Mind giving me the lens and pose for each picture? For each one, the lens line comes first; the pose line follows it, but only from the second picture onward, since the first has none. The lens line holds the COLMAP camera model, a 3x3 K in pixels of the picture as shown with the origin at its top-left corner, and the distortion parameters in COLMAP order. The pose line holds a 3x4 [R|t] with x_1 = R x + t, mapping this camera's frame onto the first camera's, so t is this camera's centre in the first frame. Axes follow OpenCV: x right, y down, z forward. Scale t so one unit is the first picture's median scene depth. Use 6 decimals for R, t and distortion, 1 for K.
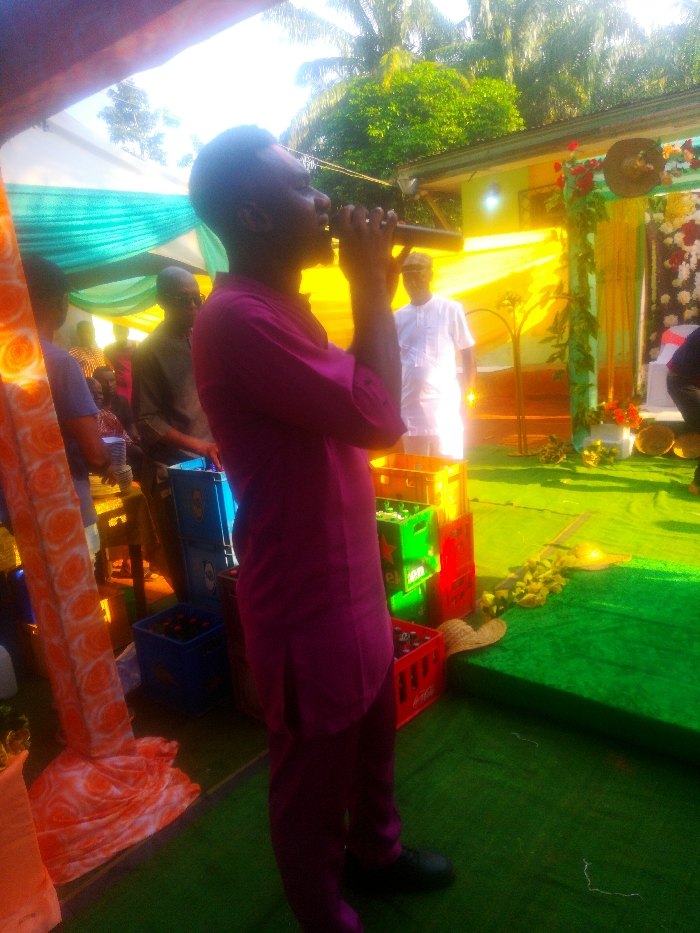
lens RADIAL K [[684.0, 0, 351.5], [0, 684.0, 496.7], [0, 0, 1]] dist [-0.009100, -0.009017]
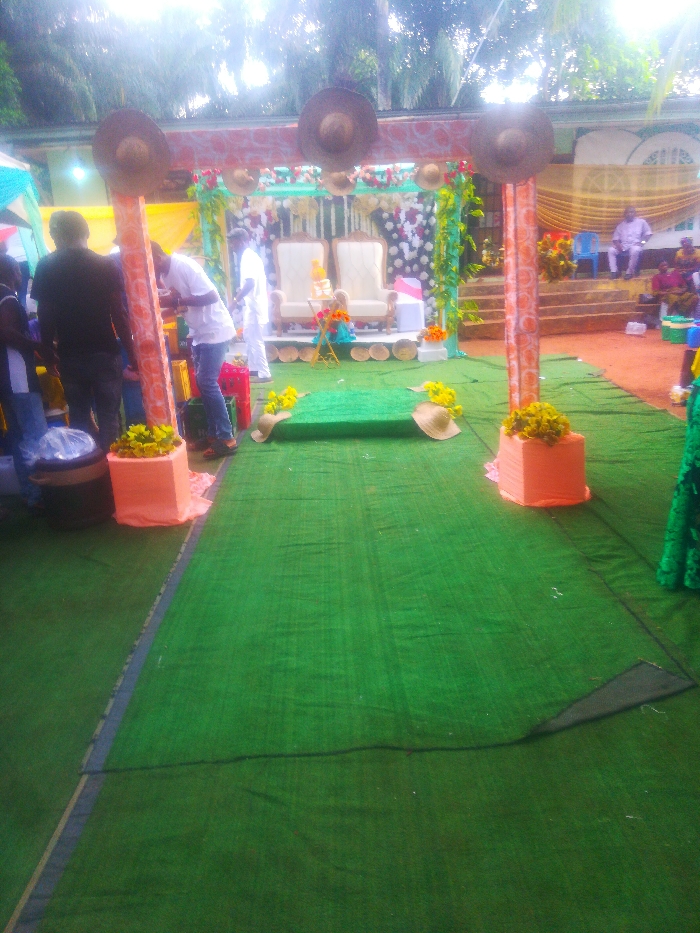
lens RADIAL K [[704.5, 0, 350.0], [0, 704.5, 466.5], [0, 0, 1]] dist [0.068758, -0.105055]
pose [[0.763173, -0.125336, 0.633923, -0.384187], [0.131309, 0.990621, 0.037780, 0.112559], [-0.632713, 0.054407, 0.772473, -0.292329]]
